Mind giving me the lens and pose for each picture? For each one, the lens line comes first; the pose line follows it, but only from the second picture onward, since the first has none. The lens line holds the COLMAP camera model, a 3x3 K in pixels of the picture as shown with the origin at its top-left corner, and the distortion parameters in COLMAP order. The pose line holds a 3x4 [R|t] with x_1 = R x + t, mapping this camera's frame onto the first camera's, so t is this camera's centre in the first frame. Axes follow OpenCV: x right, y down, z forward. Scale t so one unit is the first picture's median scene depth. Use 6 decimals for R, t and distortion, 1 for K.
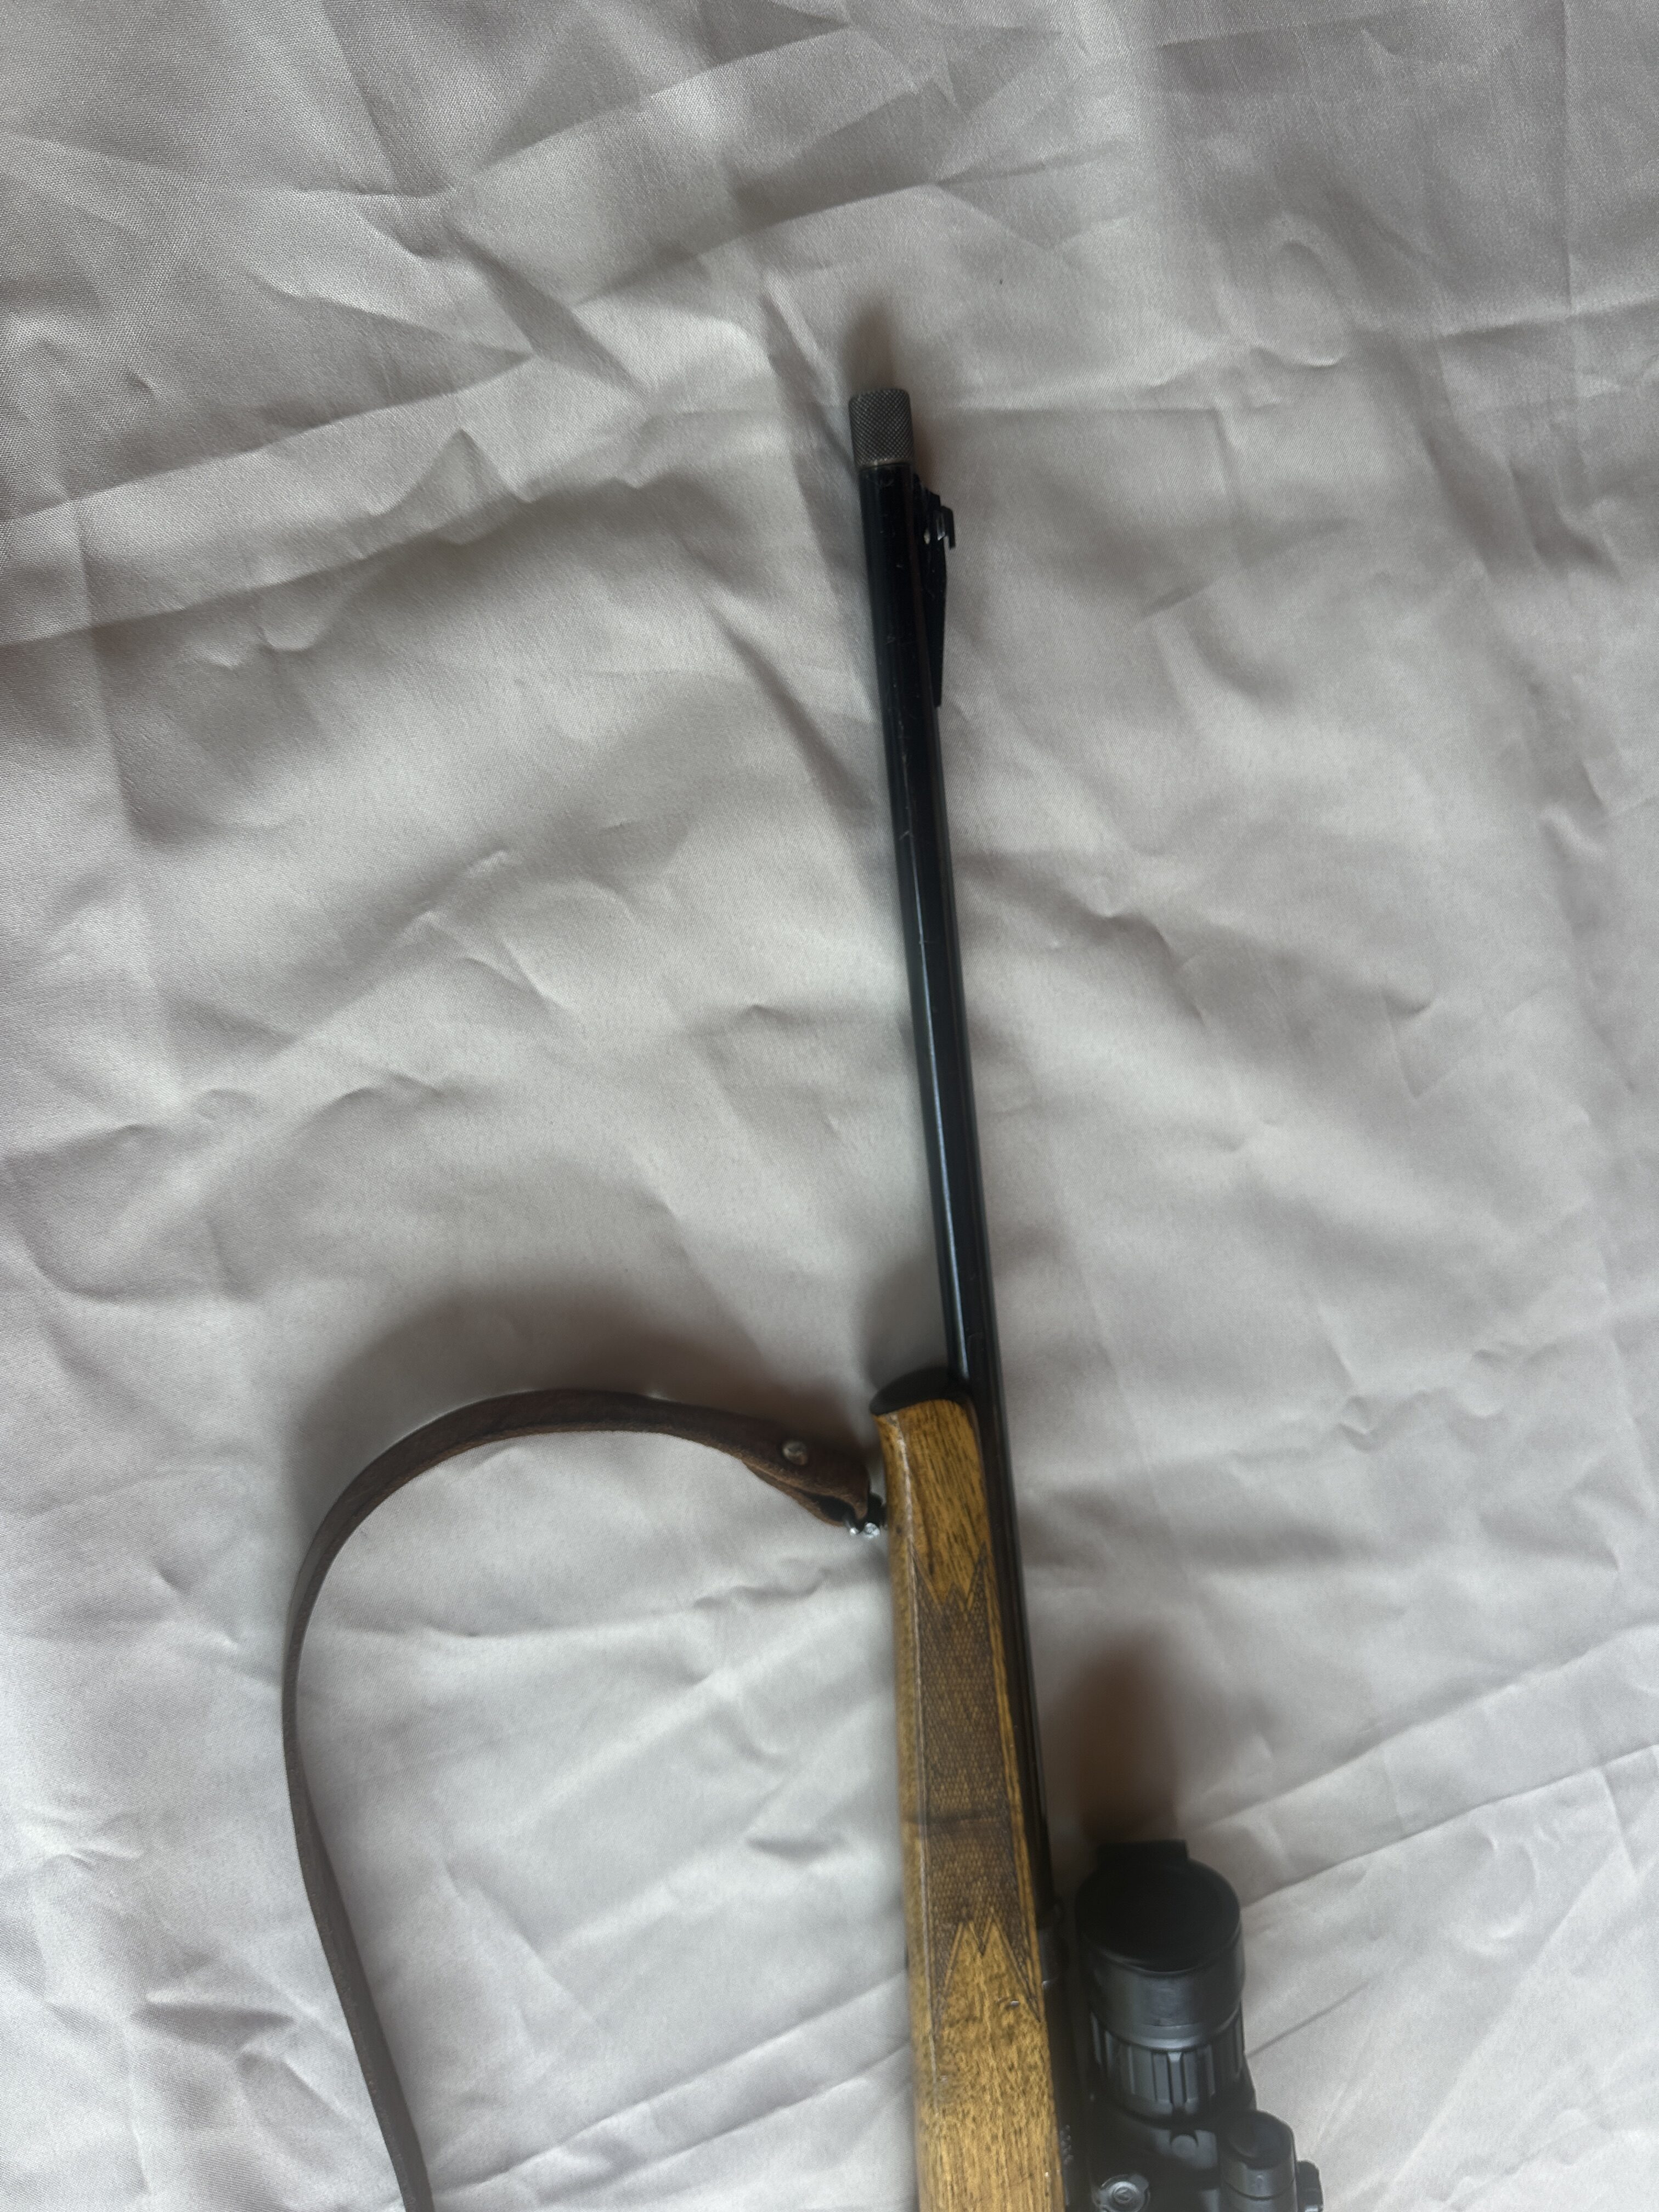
lens RADIAL K [[1622.0, 0, 829.5], [0, 1622.0, 1106.0], [0, 0, 1]] dist [-0.023879, 0.009155]
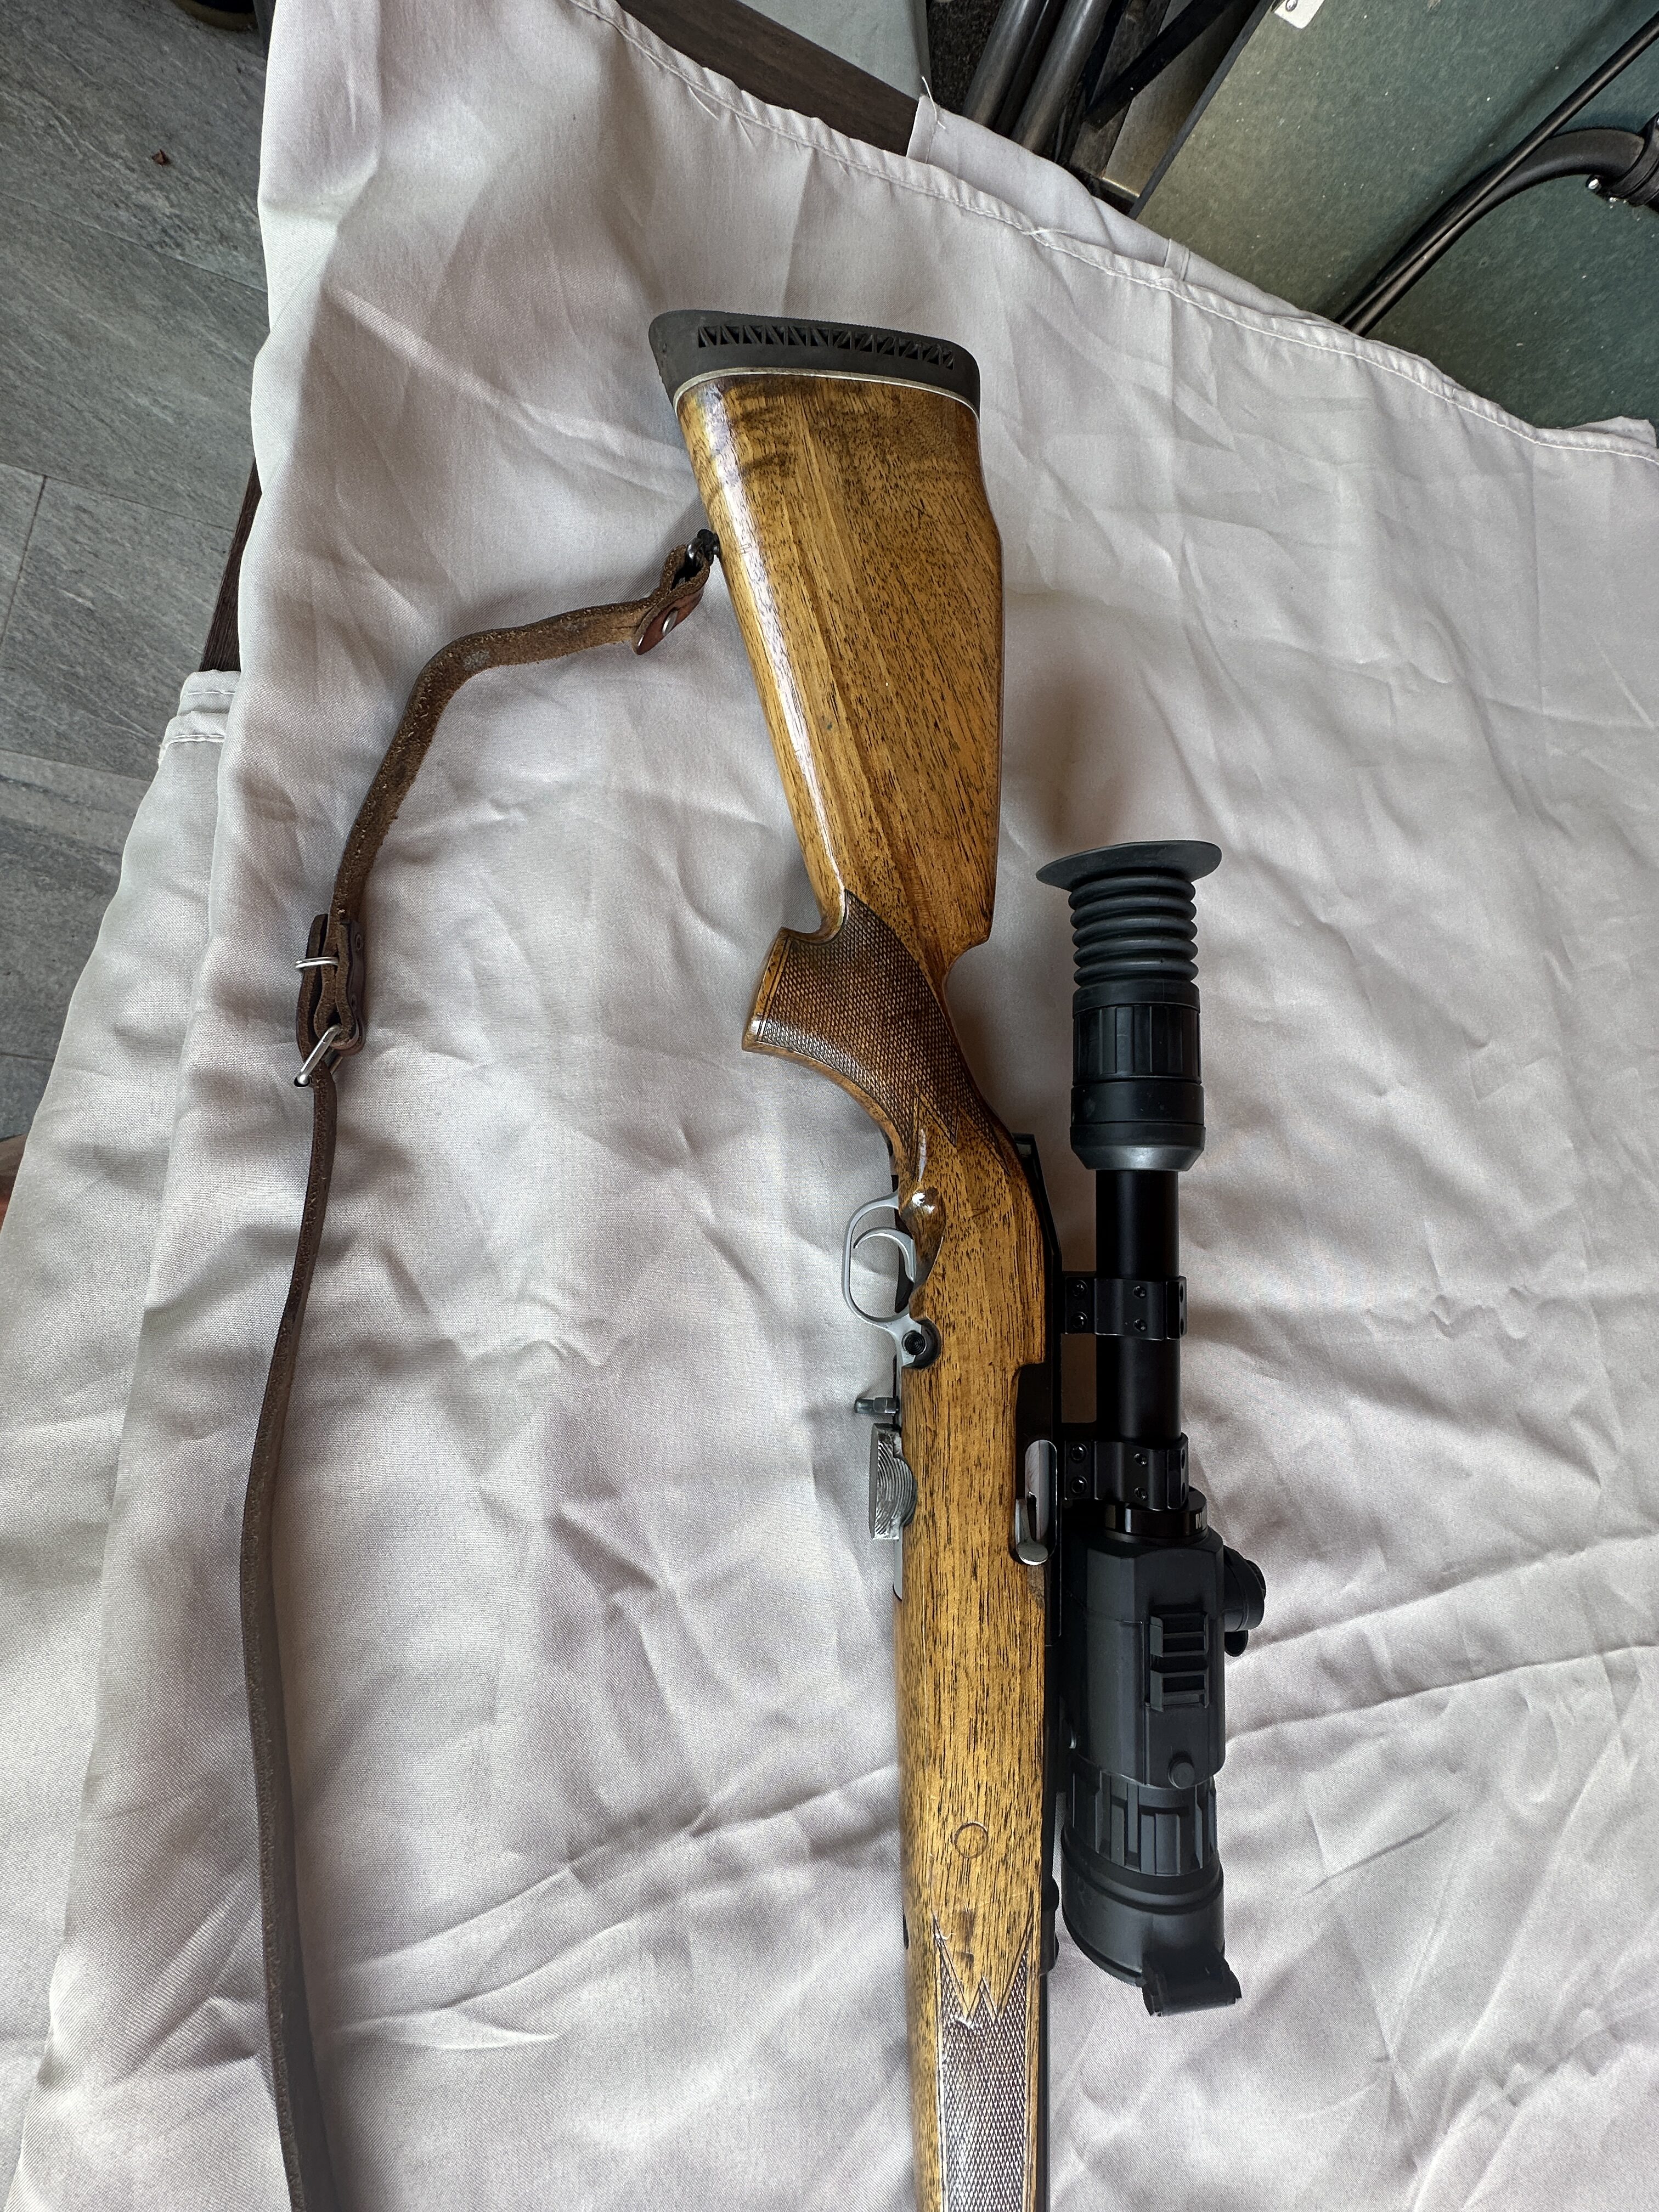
lens RADIAL K [[888.2, 0, 829.5], [0, 888.2, 1106.0], [0, 0, 1]] dist [-0.001655, 0.000139]
pose [[0.978595, 0.203324, 0.031789, -0.290139], [-0.178273, 0.914722, -0.362632, 0.445319], [-0.102810, 0.349203, 0.931390, 0.283634]]
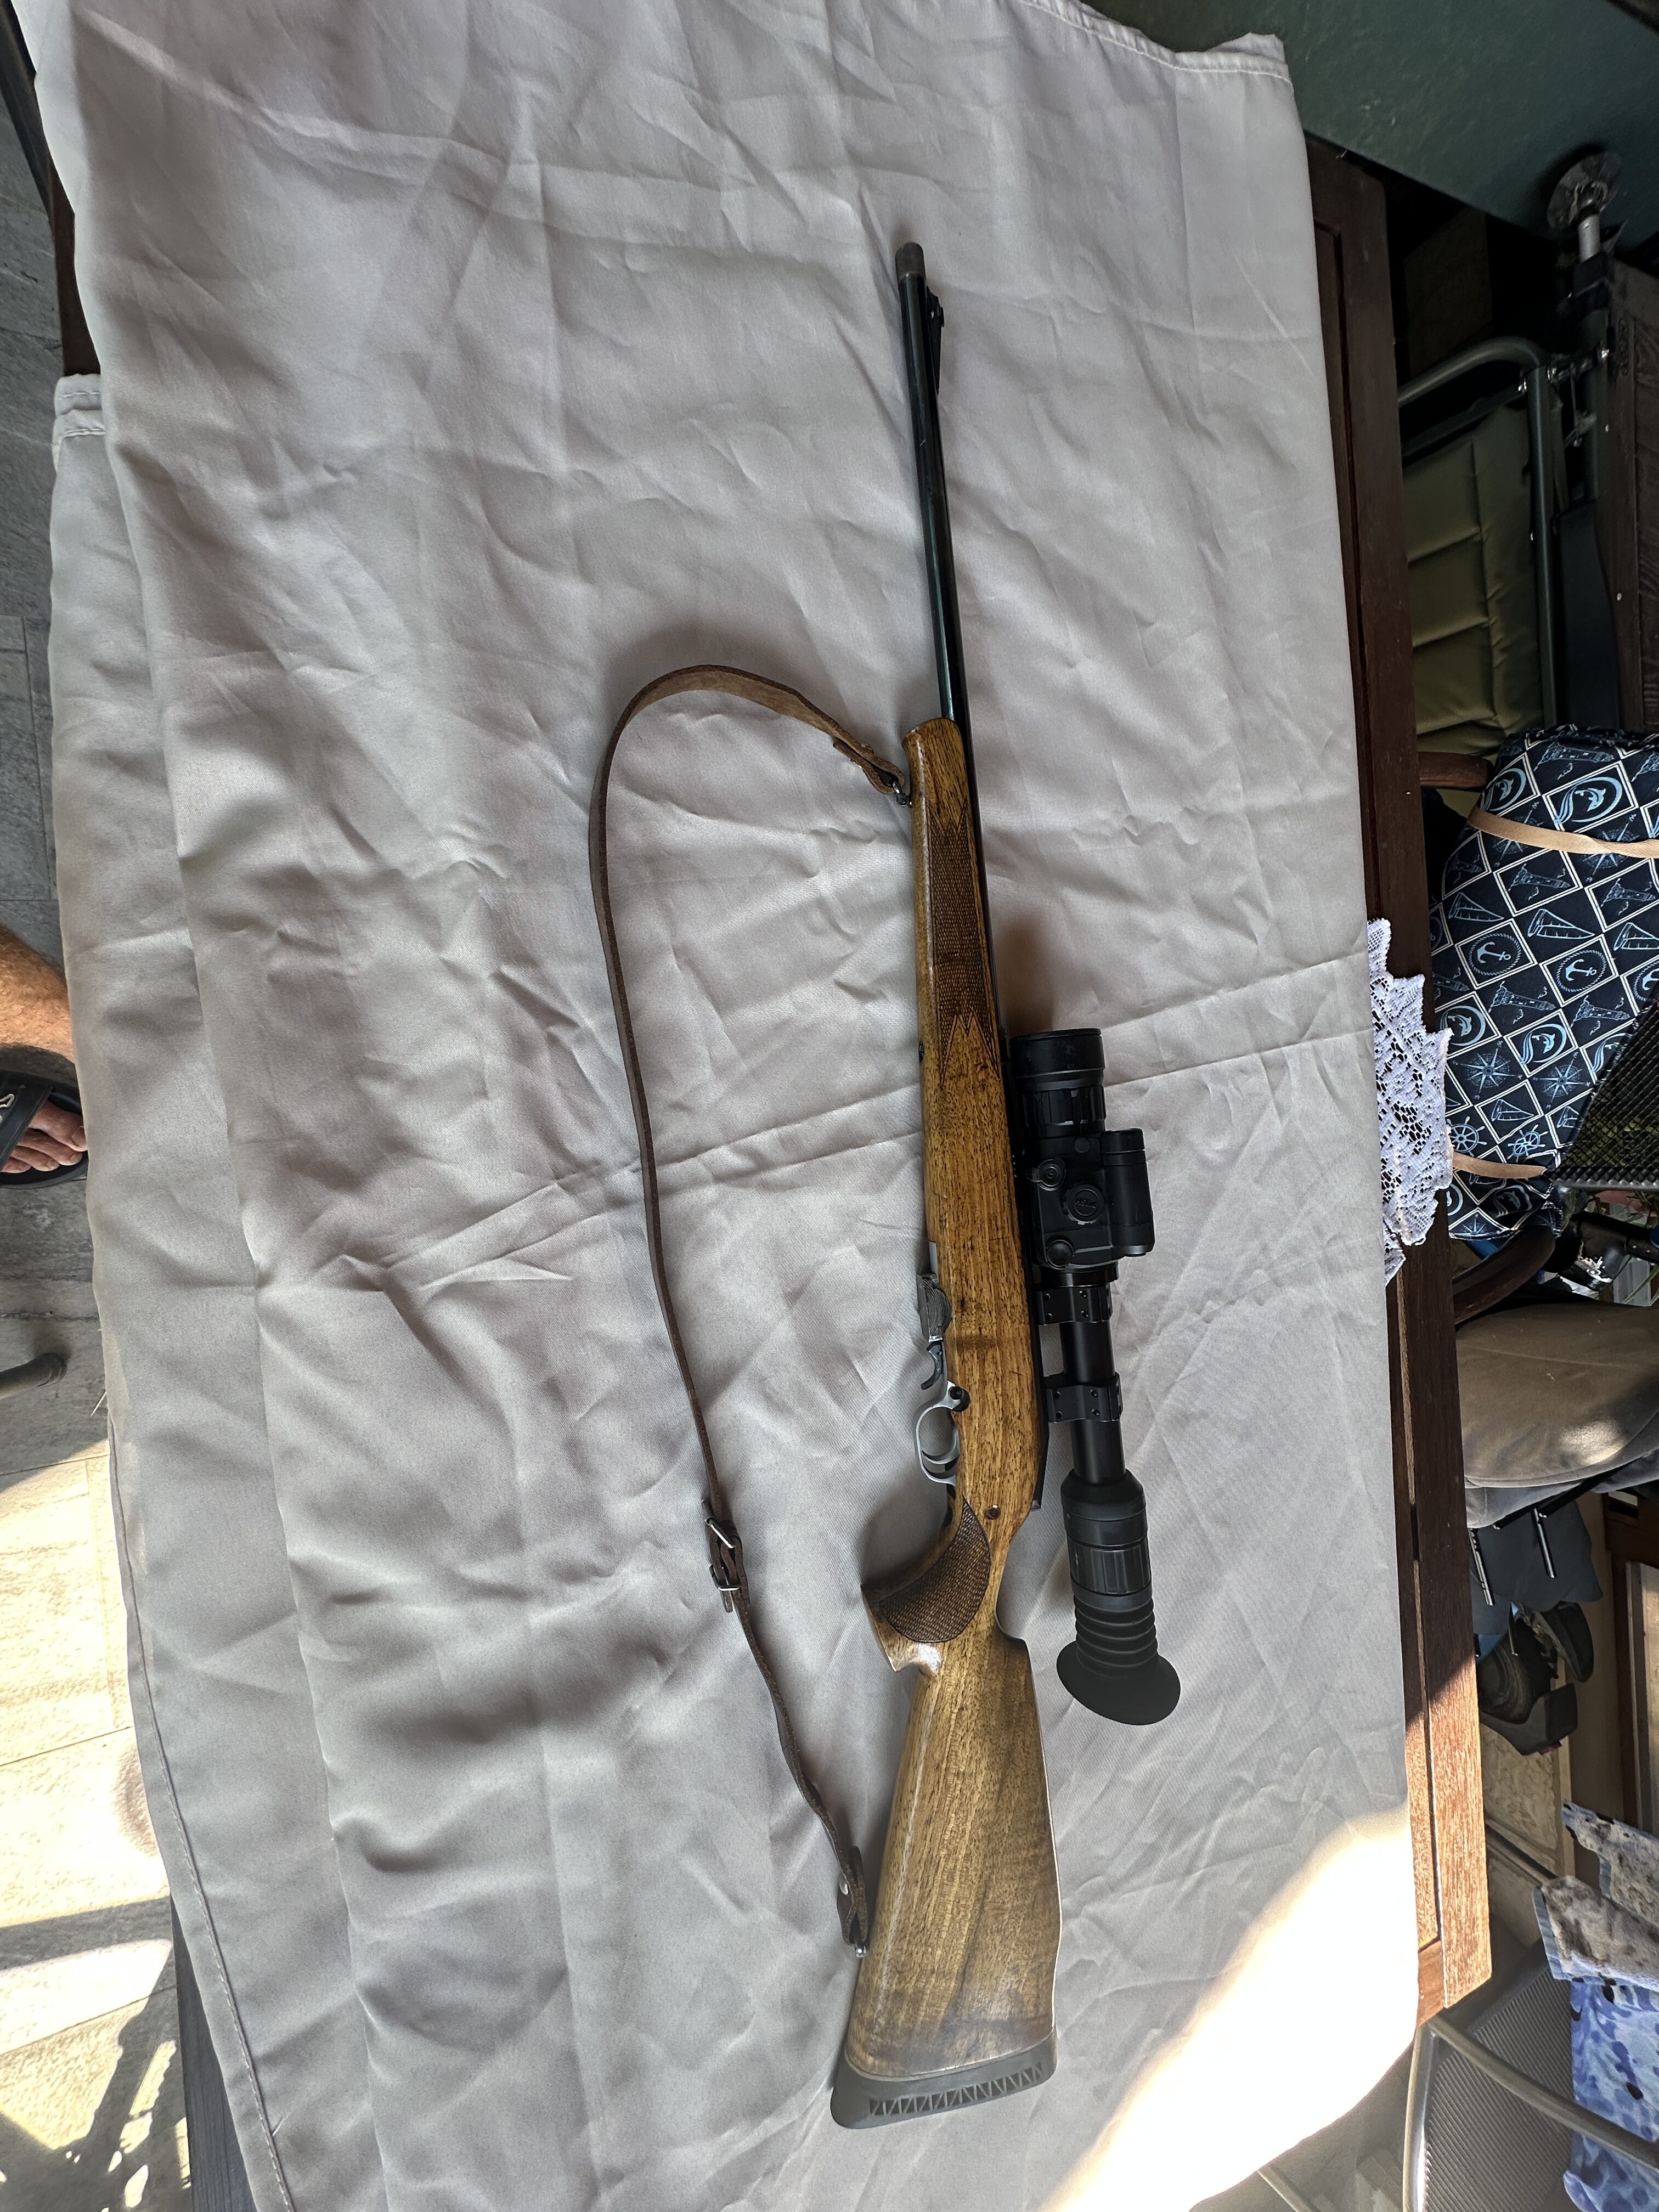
lens RADIAL K [[880.8, 0, 830.0], [0, 880.8, 1107.5], [0, 0, 1]] dist [-0.000515, 0.000061]
pose [[0.991188, 0.017902, 0.131247, -0.183781], [0.008444, 0.980271, -0.197476, 0.798183], [-0.132193, 0.196844, 0.971482, 0.086462]]
